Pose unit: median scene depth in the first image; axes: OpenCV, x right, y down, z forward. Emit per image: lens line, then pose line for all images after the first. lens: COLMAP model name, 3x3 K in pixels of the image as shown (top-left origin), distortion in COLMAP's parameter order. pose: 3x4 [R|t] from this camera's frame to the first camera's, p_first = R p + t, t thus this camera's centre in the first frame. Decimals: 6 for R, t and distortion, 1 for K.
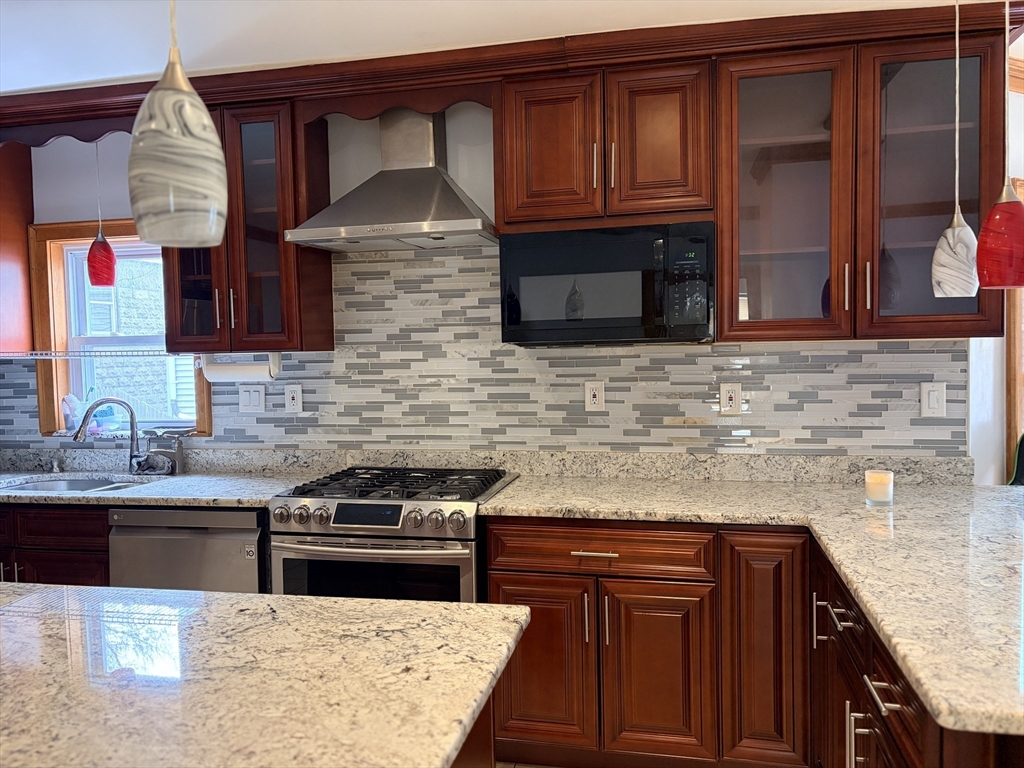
lens RADIAL K [[764.3, 0, 514.5], [0, 764.3, 382.1], [0, 0, 1]] dist [0.031326, -0.028086]
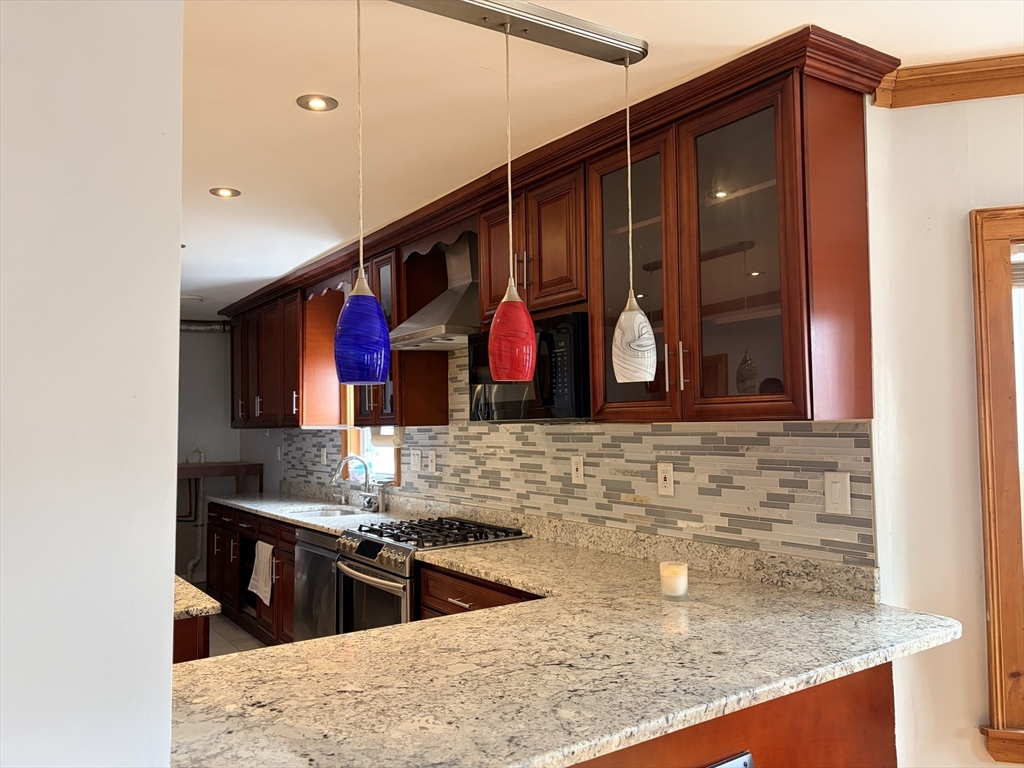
lens RADIAL K [[764.3, 0, 509.8], [0, 764.3, 382.0], [0, 0, 1]] dist [0.031326, -0.028086]
pose [[0.730443, -0.030392, -0.682297, 0.786744], [-0.025385, 0.997111, -0.071591, -0.026193], [0.682502, 0.069613, 0.727561, 0.134754]]
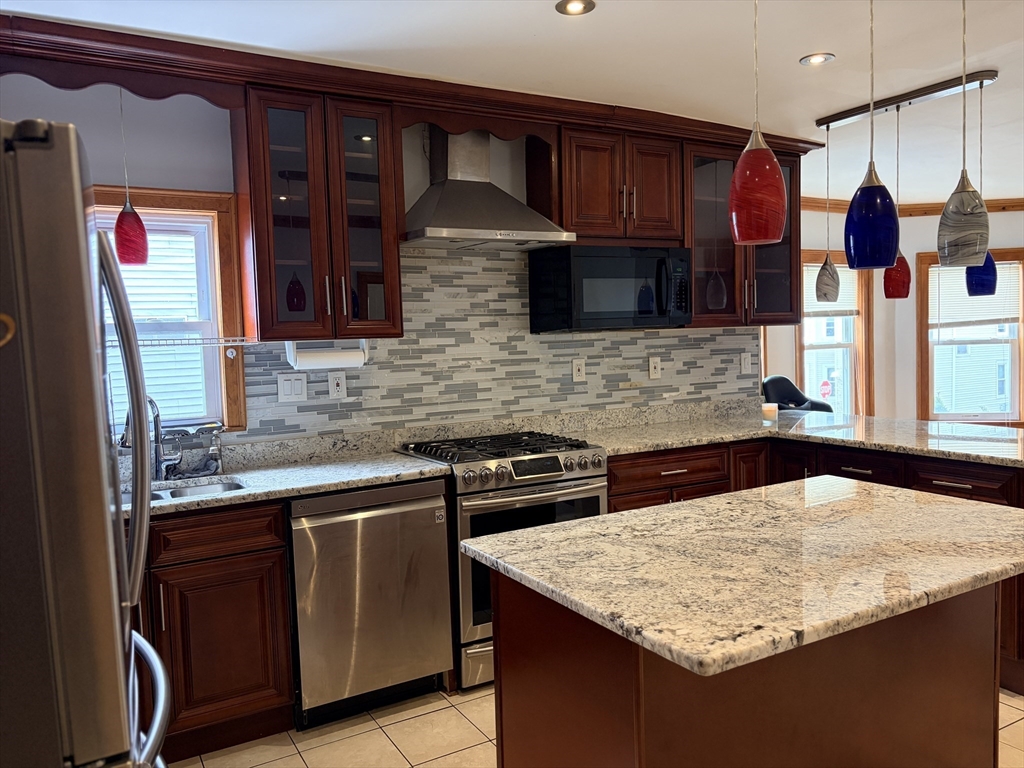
lens RADIAL K [[764.3, 0, 493.0], [0, 764.3, 386.4], [0, 0, 1]] dist [0.031326, -0.028086]
pose [[0.750213, -0.047295, 0.659502, -0.889809], [0.044961, 0.998779, 0.020481, 0.012913], [-0.659666, 0.014286, 0.751423, 0.102765]]
